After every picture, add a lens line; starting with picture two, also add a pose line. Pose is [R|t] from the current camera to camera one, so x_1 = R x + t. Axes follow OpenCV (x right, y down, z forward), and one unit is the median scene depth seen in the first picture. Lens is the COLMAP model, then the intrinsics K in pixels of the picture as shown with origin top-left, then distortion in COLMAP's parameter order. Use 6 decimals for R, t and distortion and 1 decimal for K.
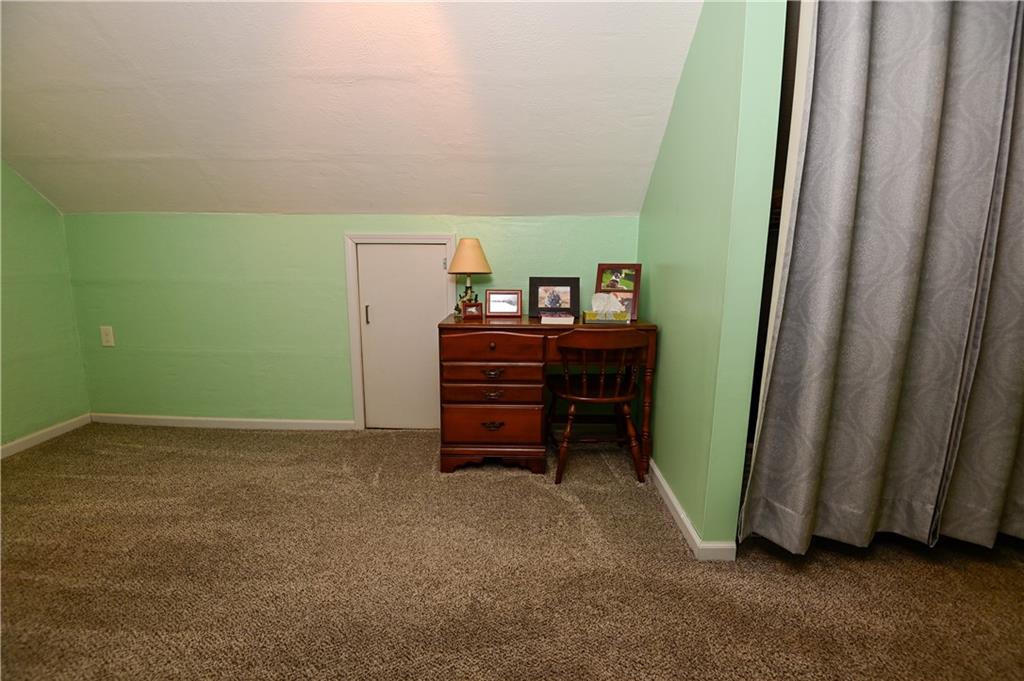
lens RADIAL K [[475.4, 0, 513.8], [0, 475.4, 339.8], [0, 0, 1]] dist [0.000719, -0.031496]
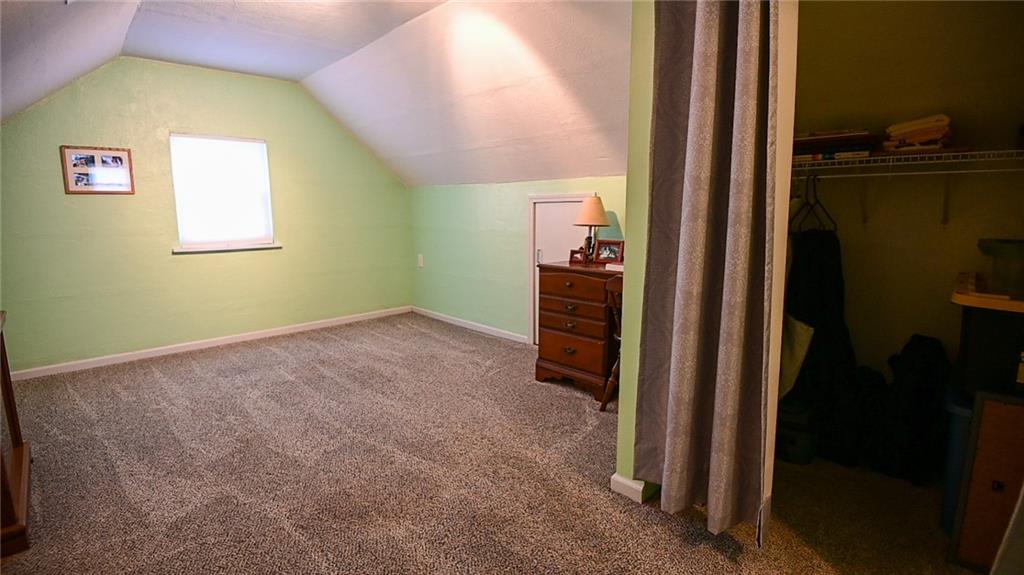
lens RADIAL K [[475.1, 0, 512.0], [0, 475.1, 287.5], [0, 0, 1]] dist [-0.003181, -0.026716]
pose [[0.705330, 0.099114, -0.701916, 0.634398], [-0.108871, 0.993576, 0.030897, -0.001461], [0.700469, 0.054626, 0.711589, 0.027604]]
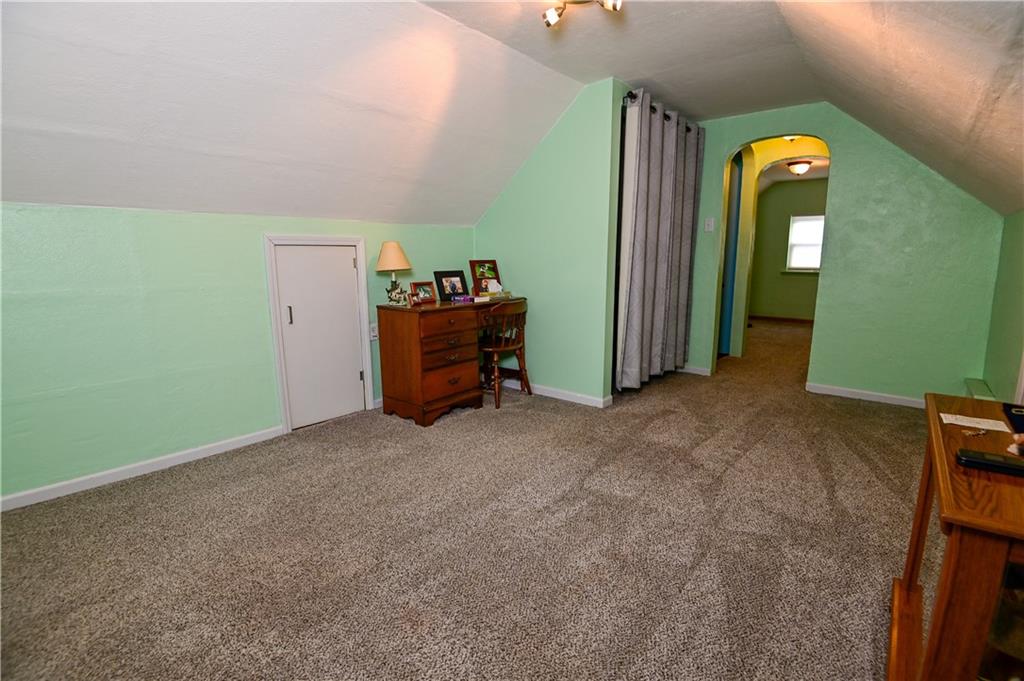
lens RADIAL K [[475.4, 0, 513.8], [0, 475.4, 339.8], [0, 0, 1]] dist [0.000719, -0.031496]
pose [[0.634382, -0.144653, 0.759365, -0.874159], [0.142534, 0.987381, 0.069014, -0.003895], [-0.759766, 0.064455, 0.646994, -0.010319]]
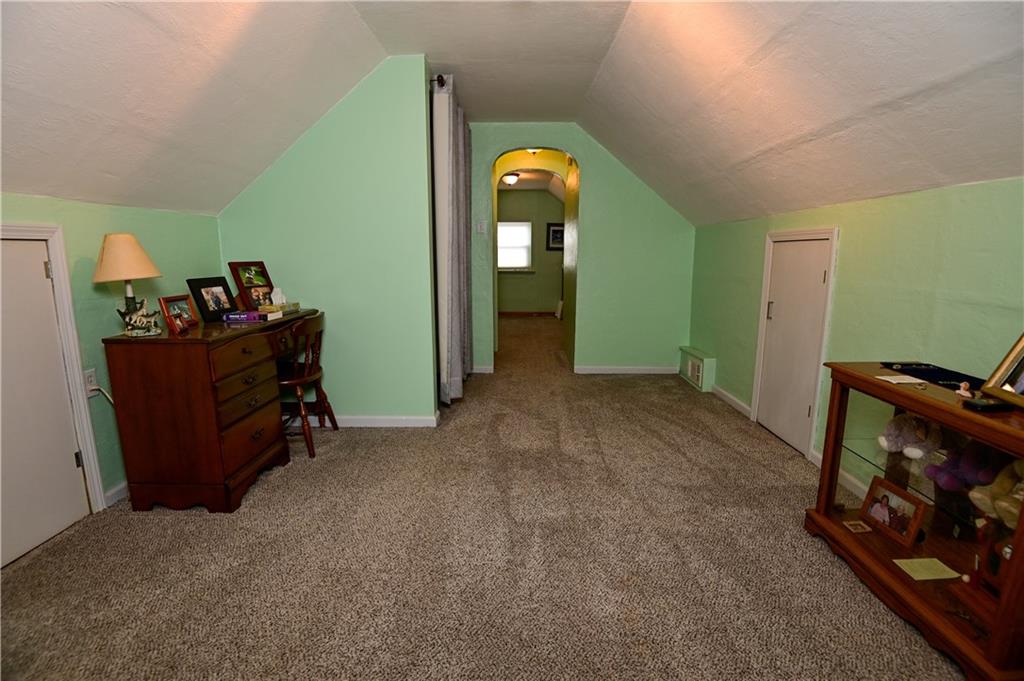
lens RADIAL K [[475.4, 0, 513.8], [0, 475.4, 339.8], [0, 0, 1]] dist [0.000719, -0.031496]
pose [[-0.001339, -0.181778, 0.983339, -0.866026], [0.171074, 0.968802, 0.179324, -0.077961], [-0.985257, 0.168464, 0.029801, 0.404764]]
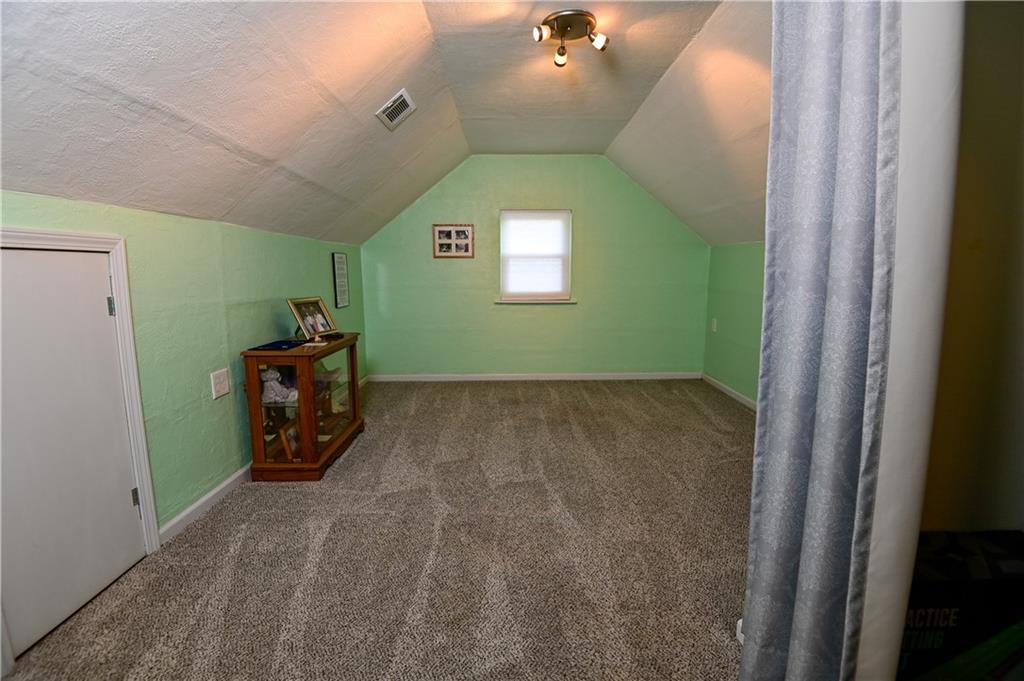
lens RADIAL K [[474.2, 0, 513.0], [0, 474.2, 340.2], [0, 0, 1]] dist [-0.004246, -0.024862]
pose [[0.017854, 0.131462, -0.991160, 0.756002], [-0.166585, 0.977854, 0.126696, -0.053947], [0.985865, 0.162850, 0.039358, 0.332347]]
